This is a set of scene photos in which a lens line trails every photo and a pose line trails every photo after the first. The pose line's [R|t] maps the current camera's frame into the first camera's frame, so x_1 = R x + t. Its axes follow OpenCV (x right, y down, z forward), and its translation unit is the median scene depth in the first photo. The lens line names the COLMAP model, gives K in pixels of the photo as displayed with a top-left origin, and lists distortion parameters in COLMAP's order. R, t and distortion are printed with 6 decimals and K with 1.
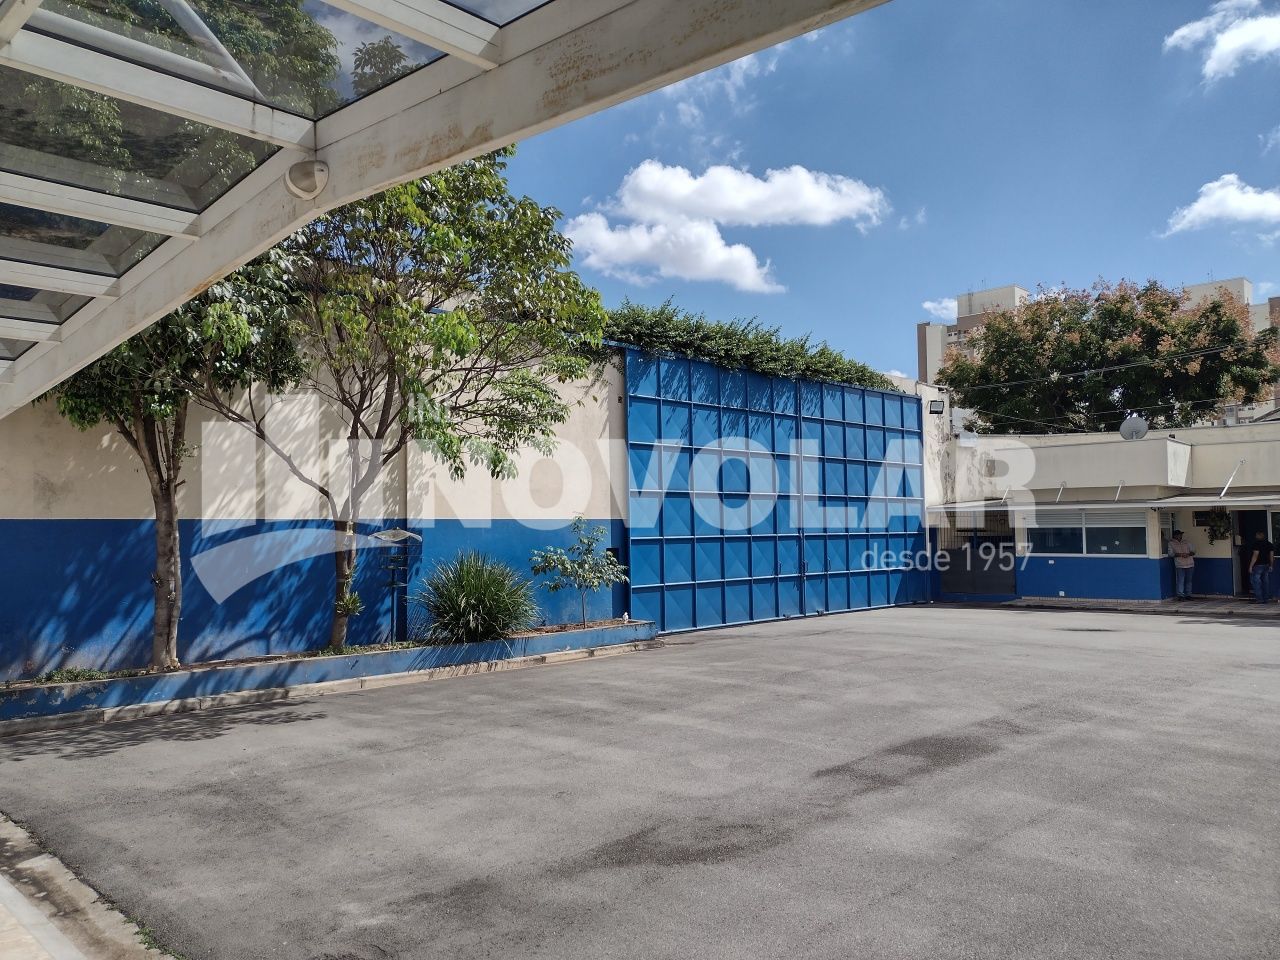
lens RADIAL K [[859.9, 0, 639.7], [0, 859.9, 477.1], [0, 0, 1]] dist [-0.002585, -0.006241]
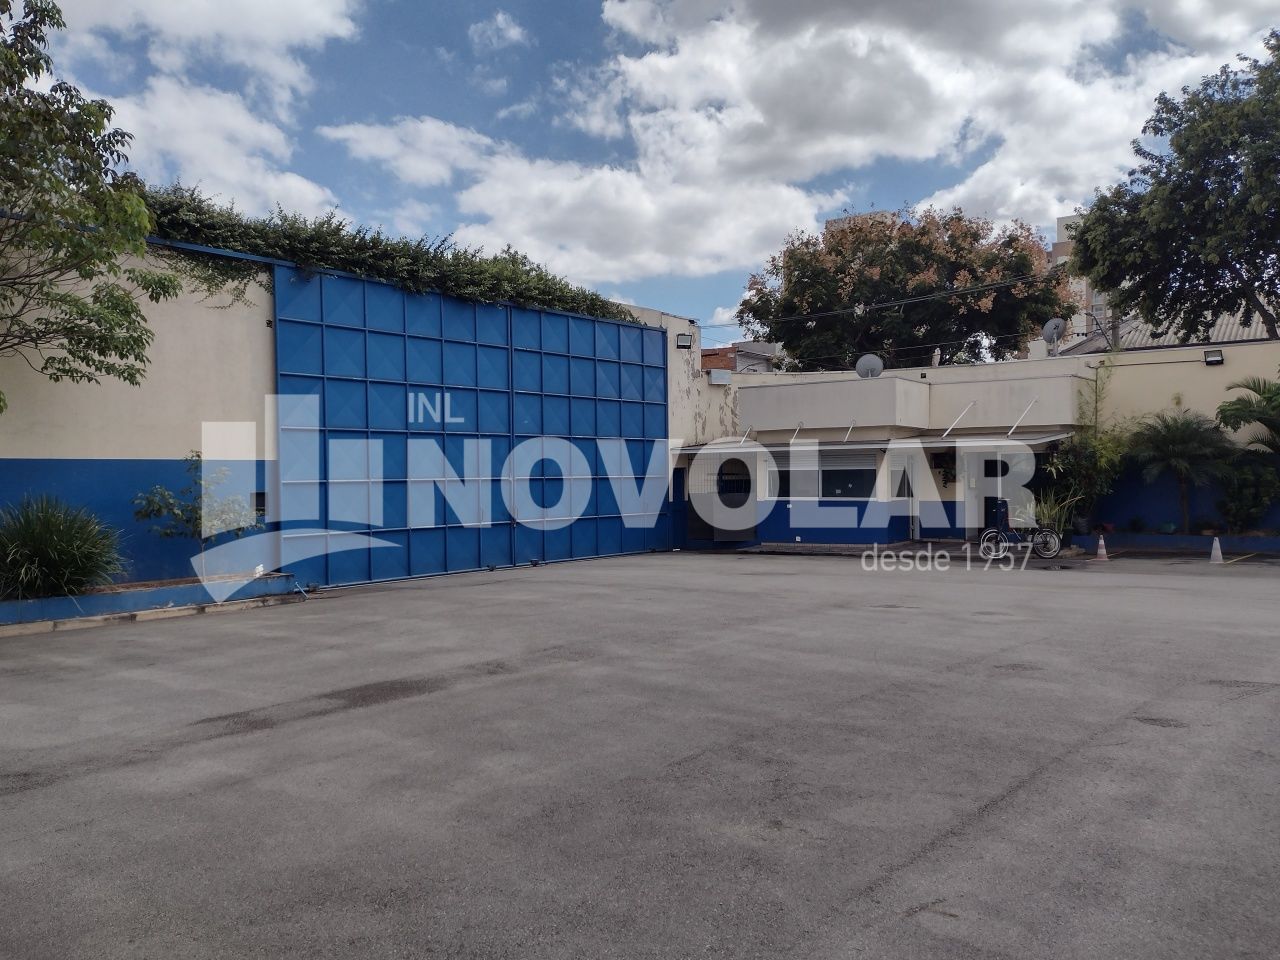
lens RADIAL K [[965.2, 0, 642.6], [0, 965.2, 483.4], [0, 0, 1]] dist [0.028007, -0.030168]
pose [[0.988761, -0.003599, 0.149459, 0.189048], [-0.006532, 0.997716, 0.067236, 0.002991], [-0.149359, -0.067456, 0.986479, -0.039373]]
